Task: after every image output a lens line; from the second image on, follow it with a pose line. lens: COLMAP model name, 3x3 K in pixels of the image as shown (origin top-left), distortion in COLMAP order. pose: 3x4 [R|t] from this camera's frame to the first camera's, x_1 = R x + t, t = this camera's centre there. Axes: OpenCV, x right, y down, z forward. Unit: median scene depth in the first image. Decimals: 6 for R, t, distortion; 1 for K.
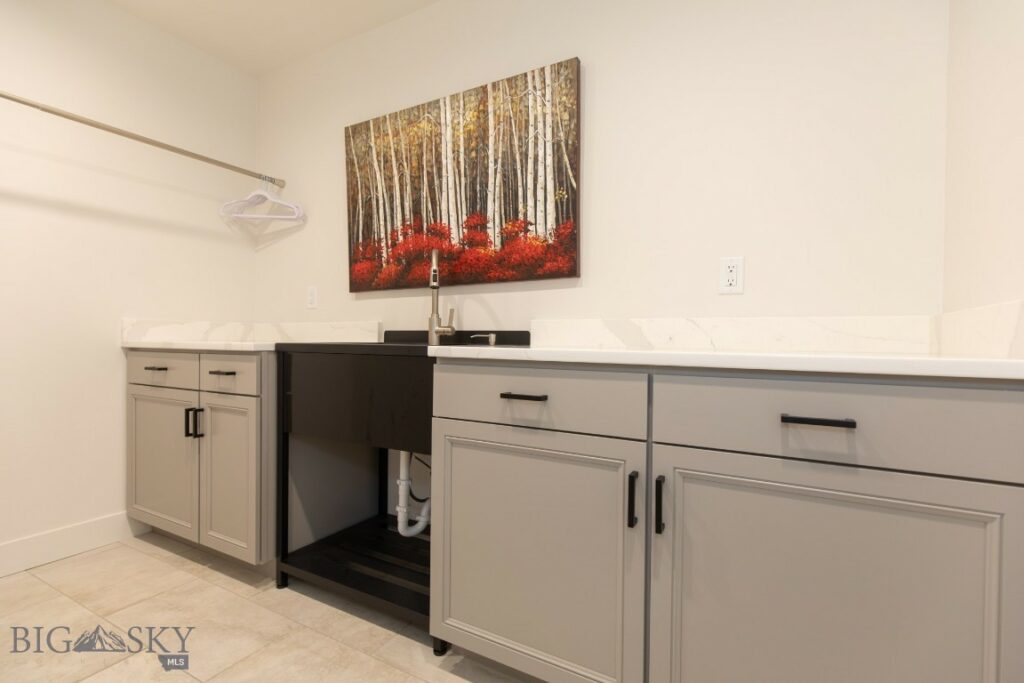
lens RADIAL K [[466.0, 0, 512.0], [0, 466.0, 341.5], [0, 0, 1]] dist [0.006922, -0.000932]
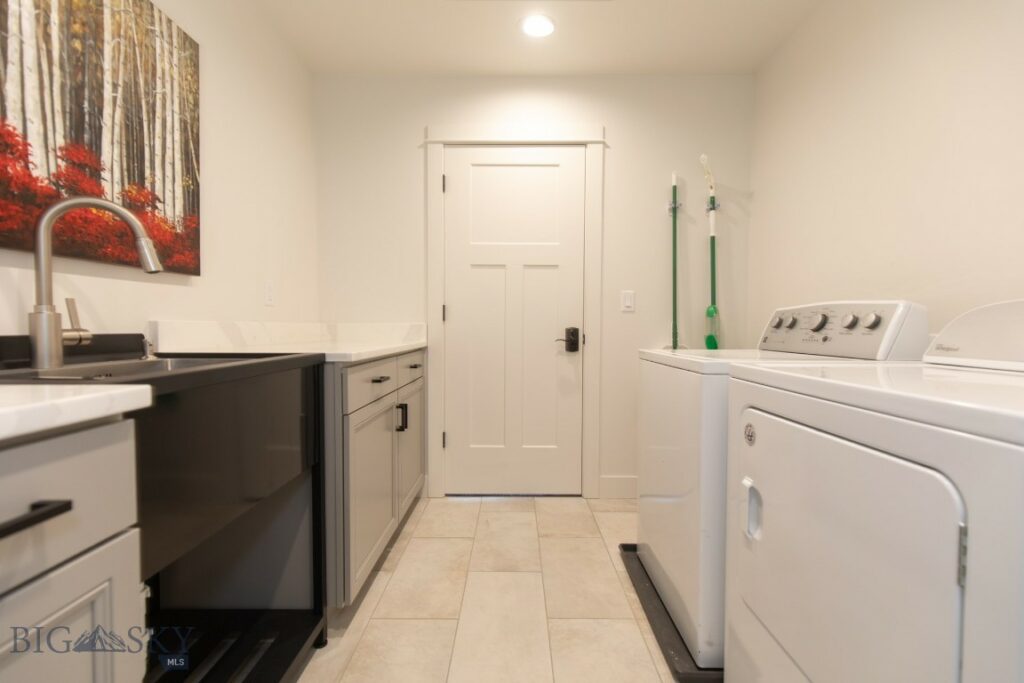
lens RADIAL K [[466.0, 0, 512.0], [0, 466.0, 341.5], [0, 0, 1]] dist [0.006922, -0.000932]
pose [[-0.481867, -0.040237, 0.875320, -0.944534], [-0.004456, 0.999045, 0.043471, -0.045446], [-0.876233, 0.017047, -0.481586, 0.836737]]
